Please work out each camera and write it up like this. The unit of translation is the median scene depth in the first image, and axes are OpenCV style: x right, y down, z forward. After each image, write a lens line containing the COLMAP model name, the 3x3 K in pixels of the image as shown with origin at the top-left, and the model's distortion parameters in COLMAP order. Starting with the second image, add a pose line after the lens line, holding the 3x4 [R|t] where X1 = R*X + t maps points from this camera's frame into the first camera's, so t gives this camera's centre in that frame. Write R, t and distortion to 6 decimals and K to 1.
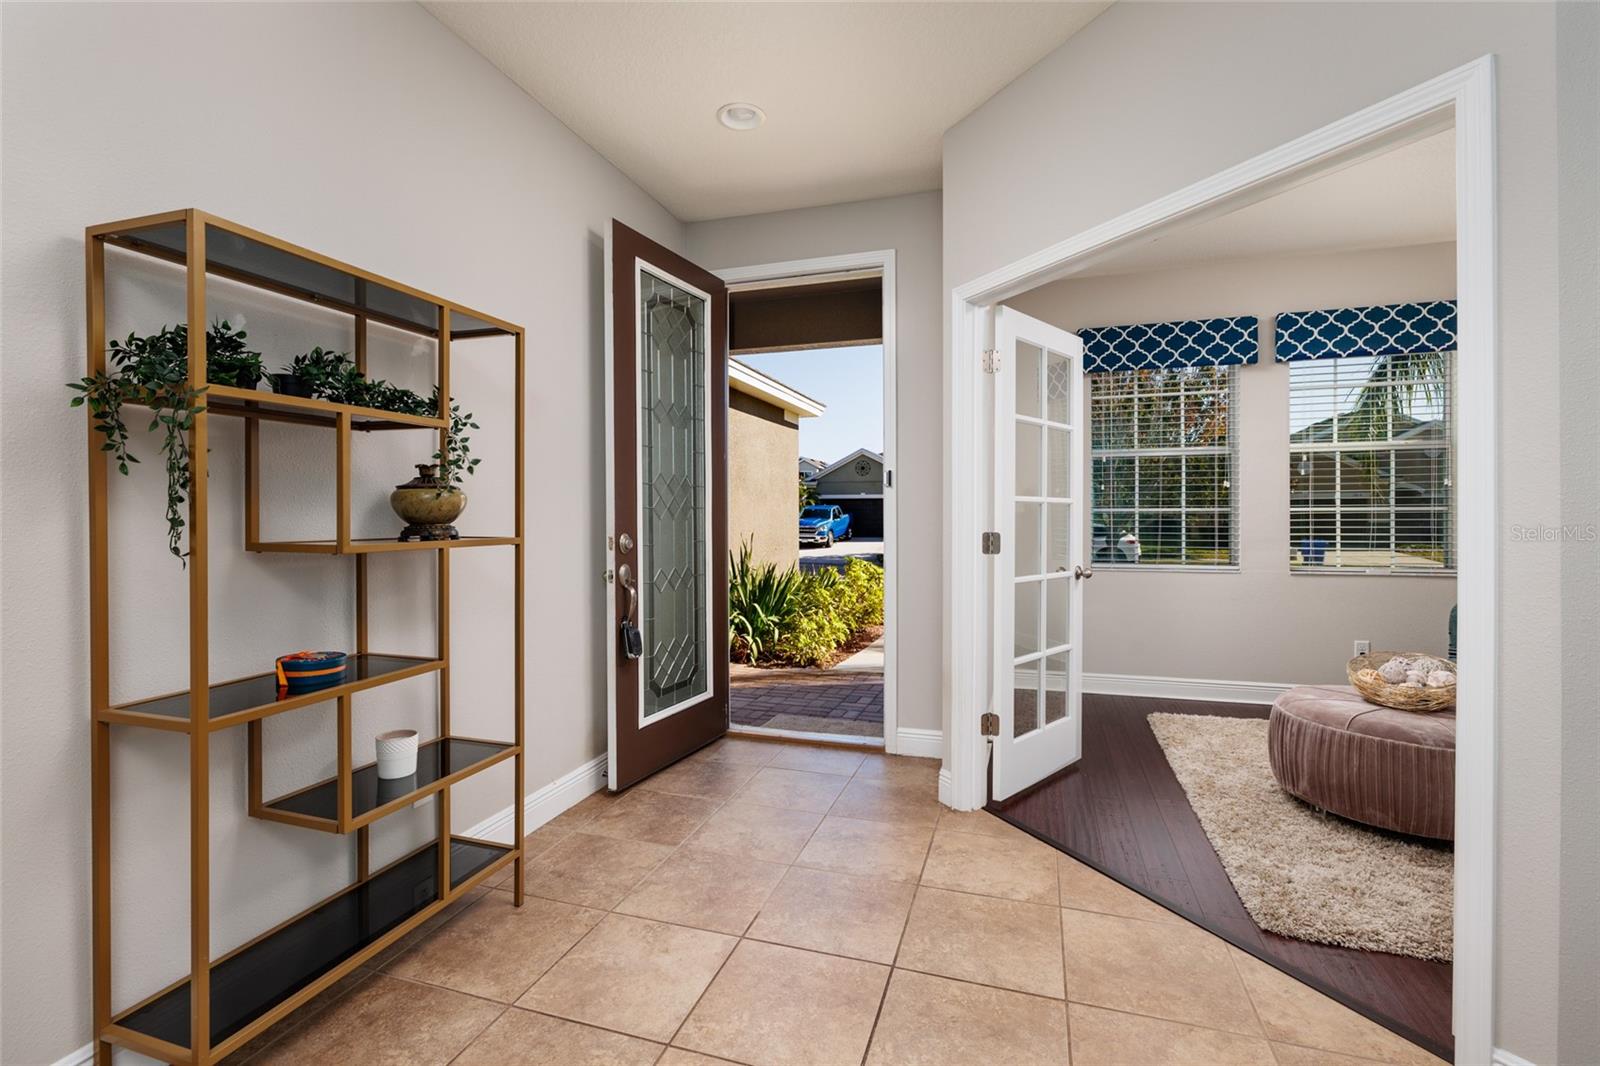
lens RADIAL K [[719.2, 0, 800.4], [0, 719.2, 524.0], [0, 0, 1]] dist [0.000429, -0.000158]
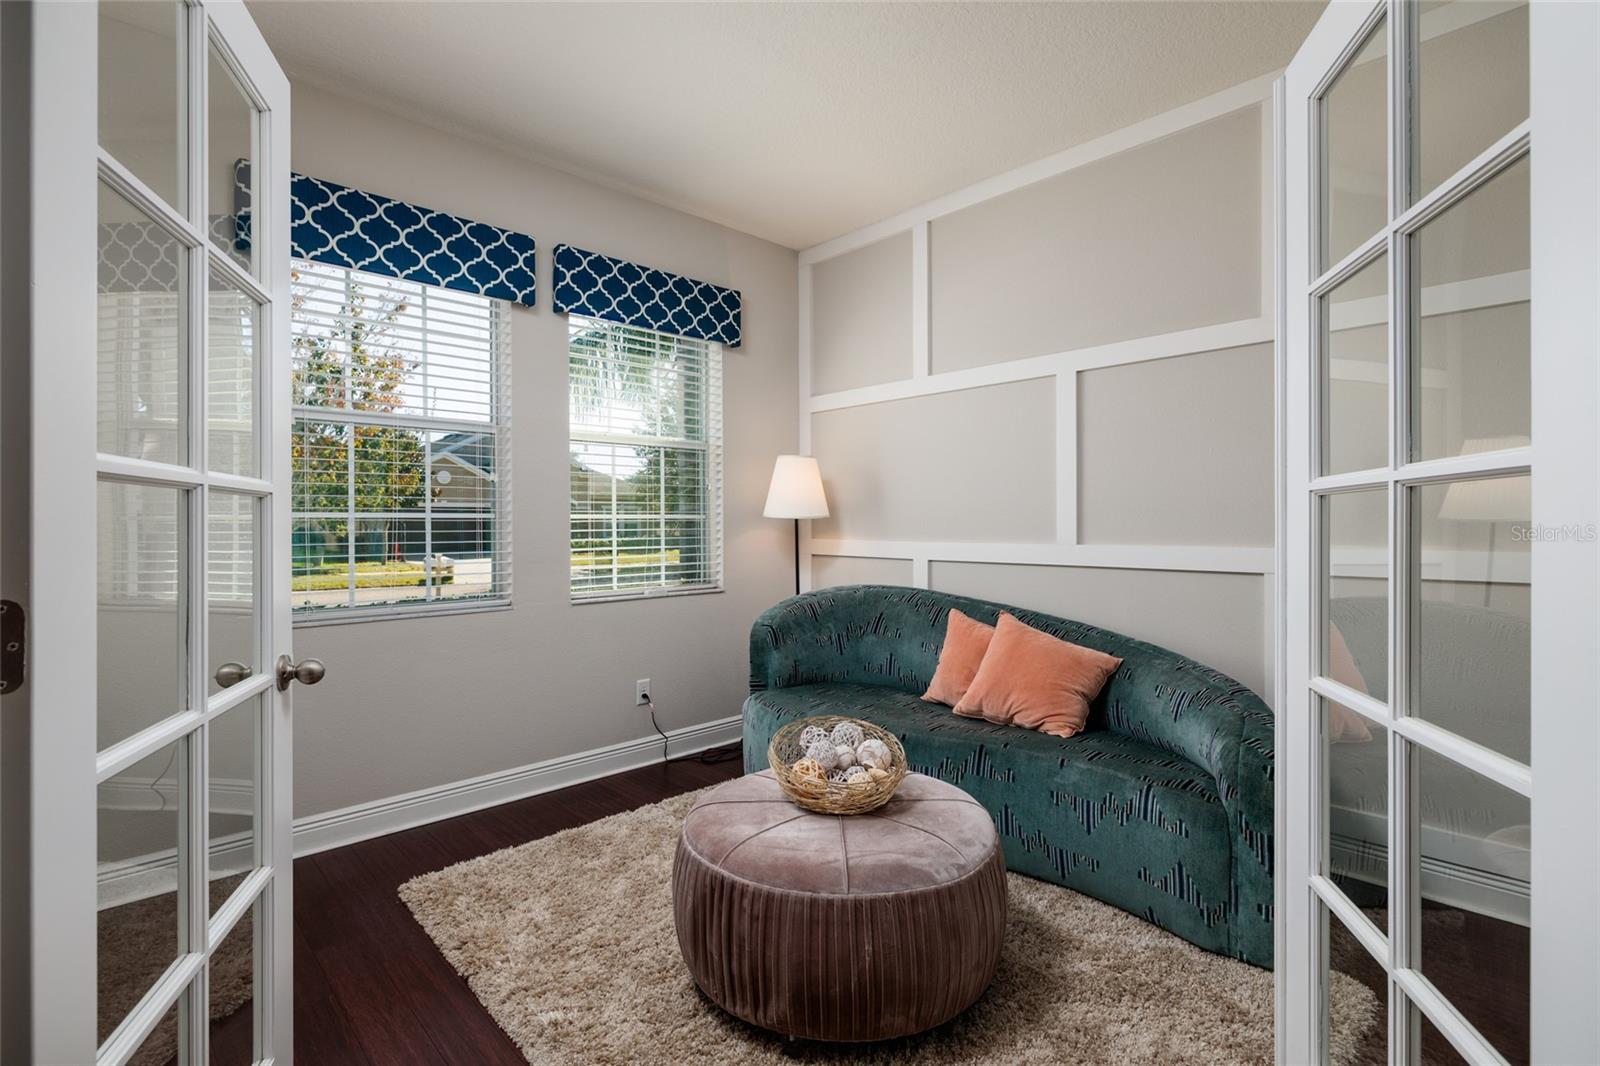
lens RADIAL K [[752.9, 0, 797.3], [0, 752.9, 520.4], [0, 0, 1]] dist [-0.006249, -0.000291]
pose [[0.479769, 0.003000, 0.877390, 0.125091], [0.012447, 0.999870, -0.010225, -0.005466], [-0.877307, 0.015826, 0.479669, 0.452081]]
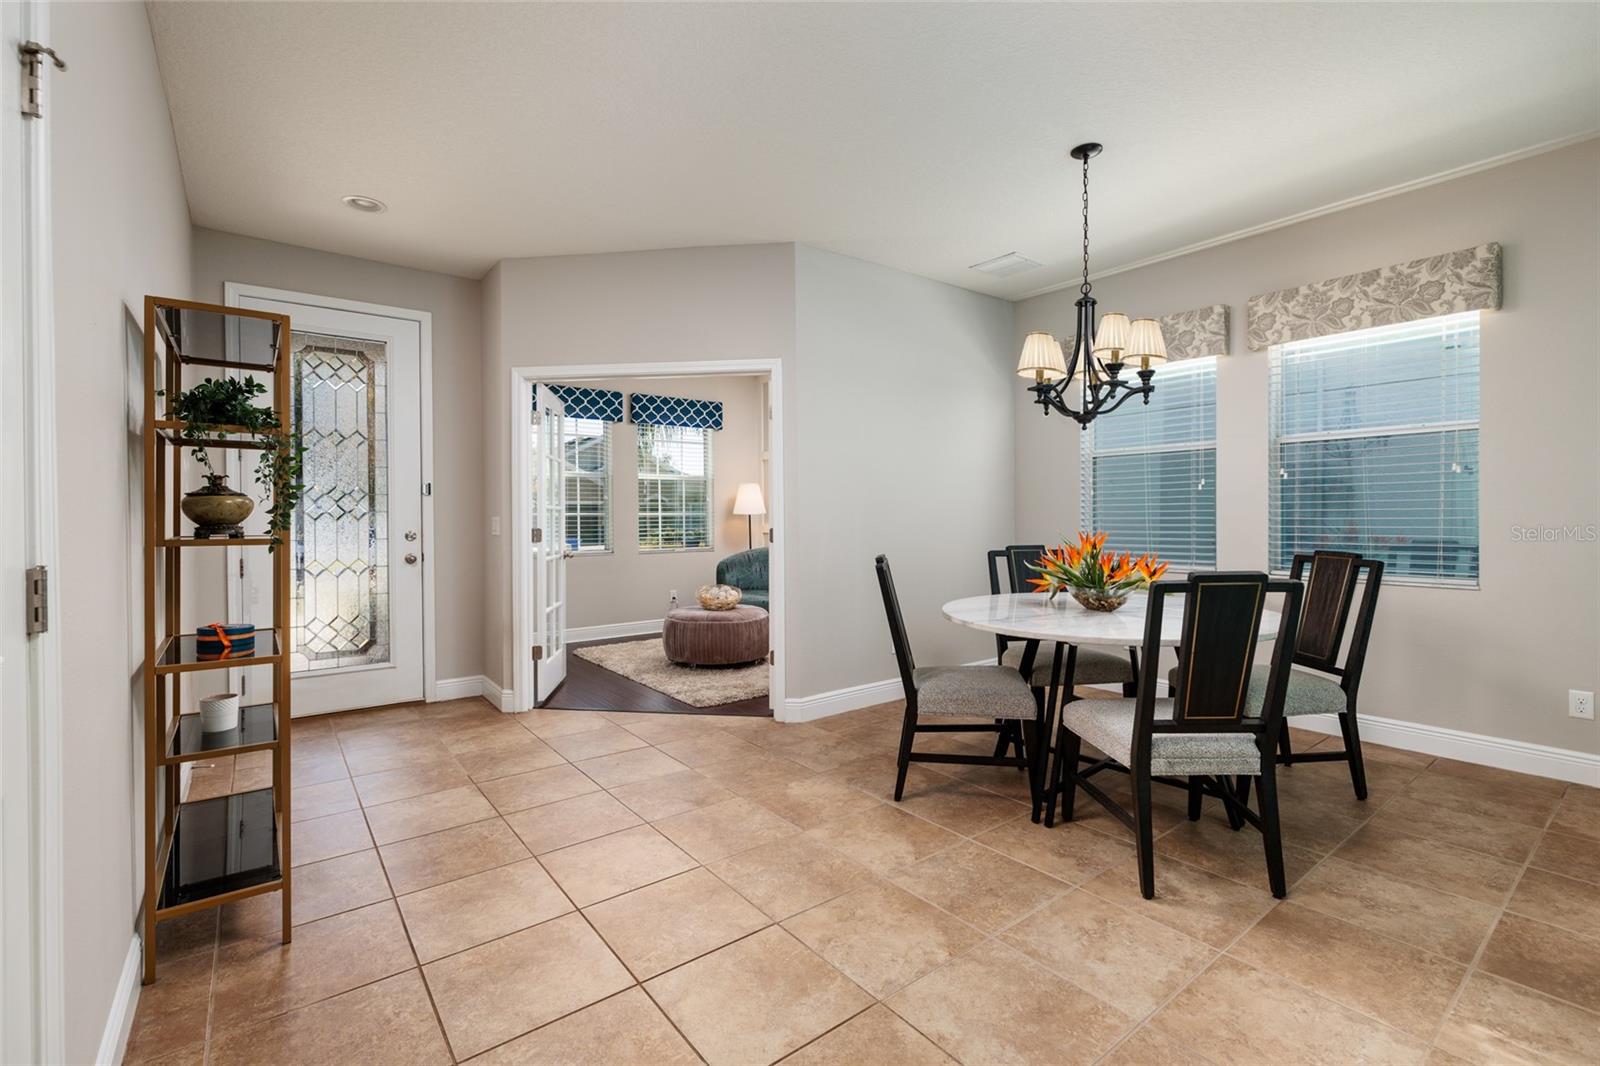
lens RADIAL K [[719.2, 0, 805.6], [0, 719.2, 520.1], [0, 0, 1]] dist [0.000429, -0.000158]
pose [[0.567657, -0.005198, 0.823248, -0.469532], [0.013475, 0.999905, -0.002977, 0.004065], [-0.823155, 0.012783, 0.567673, -0.247658]]
